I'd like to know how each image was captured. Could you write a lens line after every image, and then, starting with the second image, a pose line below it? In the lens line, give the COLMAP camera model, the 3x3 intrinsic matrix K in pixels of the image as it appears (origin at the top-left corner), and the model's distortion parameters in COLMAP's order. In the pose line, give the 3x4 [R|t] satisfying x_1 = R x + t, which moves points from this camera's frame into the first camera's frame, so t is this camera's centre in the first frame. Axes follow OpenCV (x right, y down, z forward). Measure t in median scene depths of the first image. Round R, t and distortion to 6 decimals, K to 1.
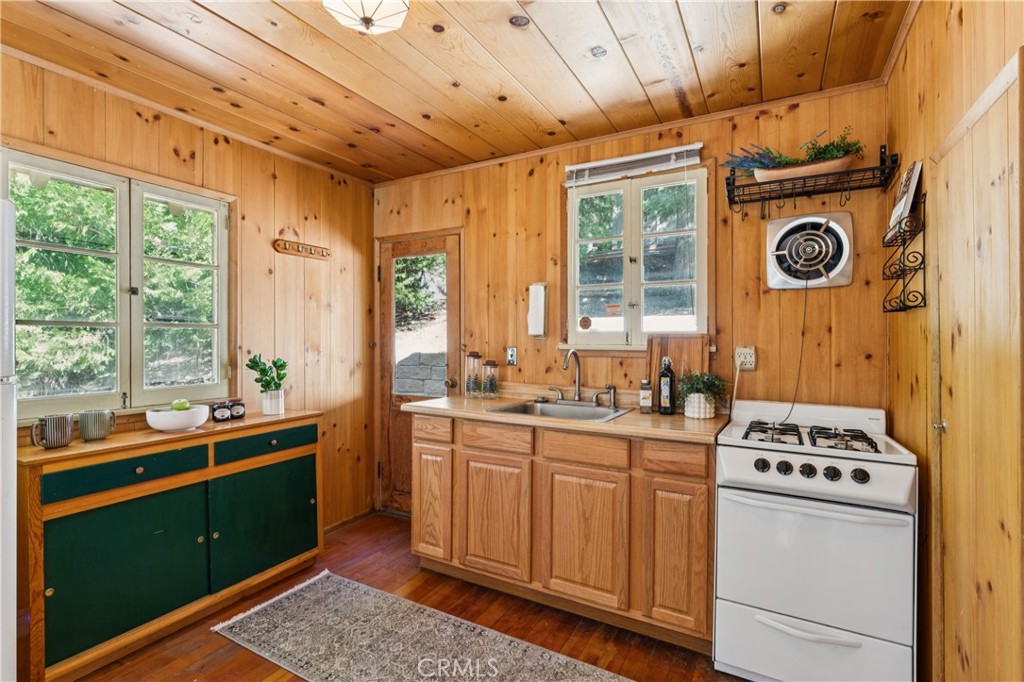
lens RADIAL K [[476.3, 0, 512.0], [0, 476.3, 341.0], [0, 0, 1]] dist [-0.000560, -0.000113]
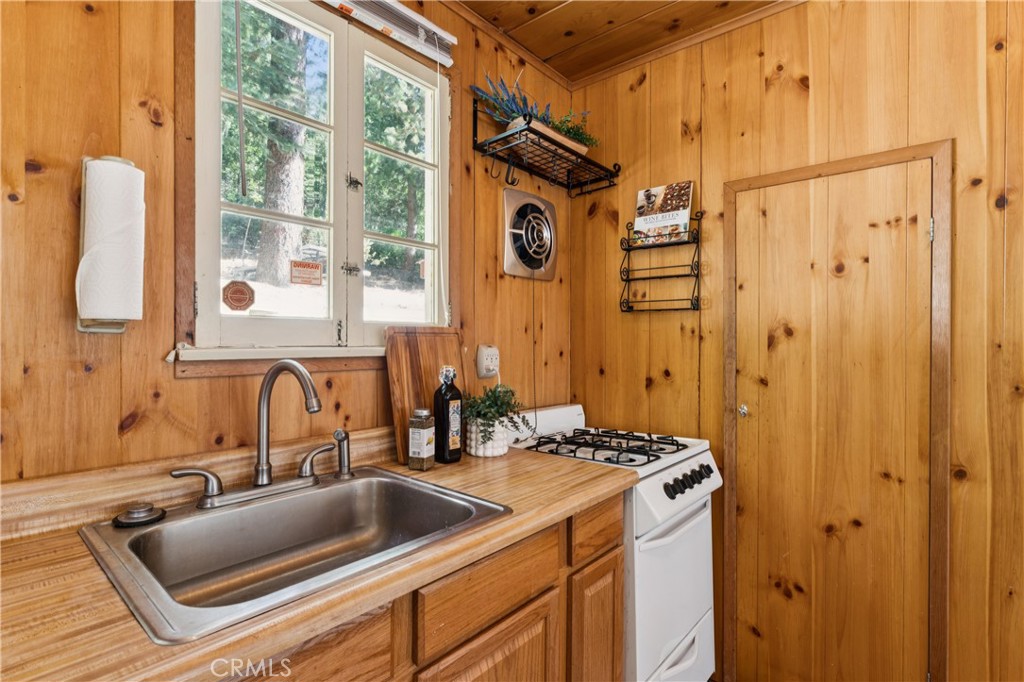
lens RADIAL K [[491.9, 0, 512.0], [0, 491.9, 341.0], [0, 0, 1]] dist [0.001083, 0.000082]
pose [[0.206223, -0.006966, 0.978480, -0.256946], [-0.002945, 0.999966, 0.007739, -0.001997], [-0.978501, -0.004478, 0.206195, 0.784188]]
